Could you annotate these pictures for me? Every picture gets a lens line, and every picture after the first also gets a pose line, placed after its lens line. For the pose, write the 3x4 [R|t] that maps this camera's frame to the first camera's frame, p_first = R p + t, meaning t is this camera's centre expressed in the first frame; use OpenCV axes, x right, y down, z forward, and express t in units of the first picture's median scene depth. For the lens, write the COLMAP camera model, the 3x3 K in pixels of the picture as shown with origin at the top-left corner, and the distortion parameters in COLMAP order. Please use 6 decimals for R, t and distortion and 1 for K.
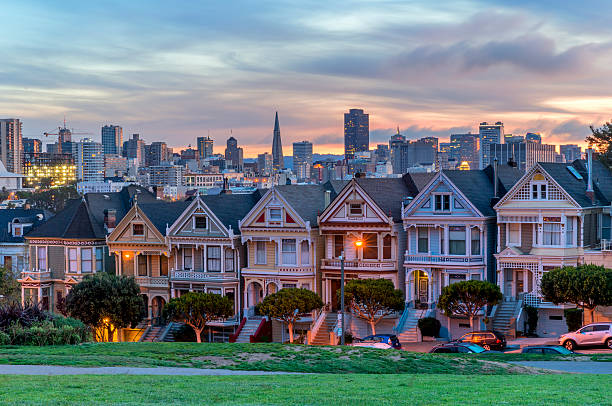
lens RADIAL K [[1346.3, 0, 306.0], [0, 1346.3, 203.0], [0, 0, 1]] dist [0.086518, 0.084484]
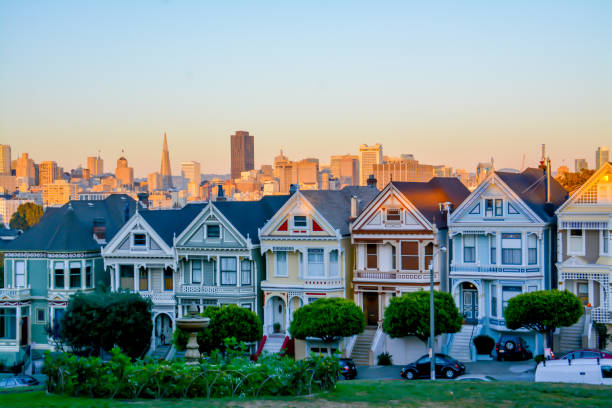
lens RADIAL K [[1216.4, 0, 306.0], [0, 1216.4, 204.0], [0, 0, 1]] dist [0.377862, 0.245268]
pose [[0.992085, -0.000909, 0.125565, -0.124708], [0.002925, 0.999870, -0.015870, 0.009702], [-0.125534, 0.016111, 0.991958, 0.181659]]
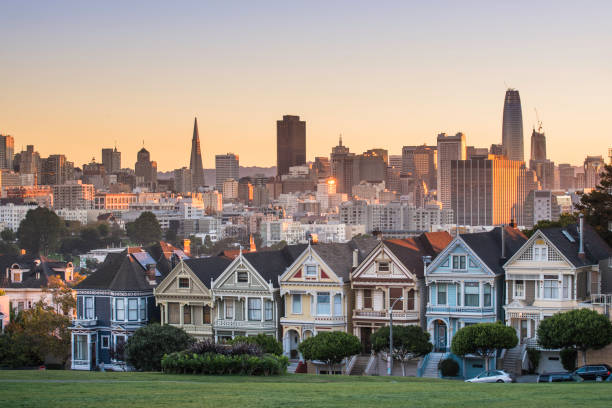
lens RADIAL K [[1857.7, 0, 306.0], [0, 1857.7, 204.0], [0, 0, 1]] dist [-0.121517, 1.076665]
pose [[0.997276, 0.001344, 0.073748, -0.146413], [-0.001218, 0.999998, -0.001760, -0.046327], [-0.073750, 0.001665, 0.997275, -0.587194]]
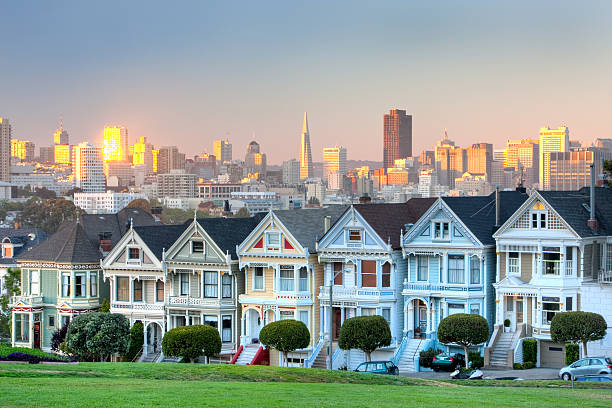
lens RADIAL K [[1632.1, 0, 306.0], [0, 1632.1, 204.0], [0, 0, 1]] dist [0.264432, 0.531888]
pose [[0.999542, 0.009619, -0.028689, 0.034986], [-0.009776, 0.999938, -0.005324, -0.011658], [0.028636, 0.005602, 0.999574, -0.185319]]
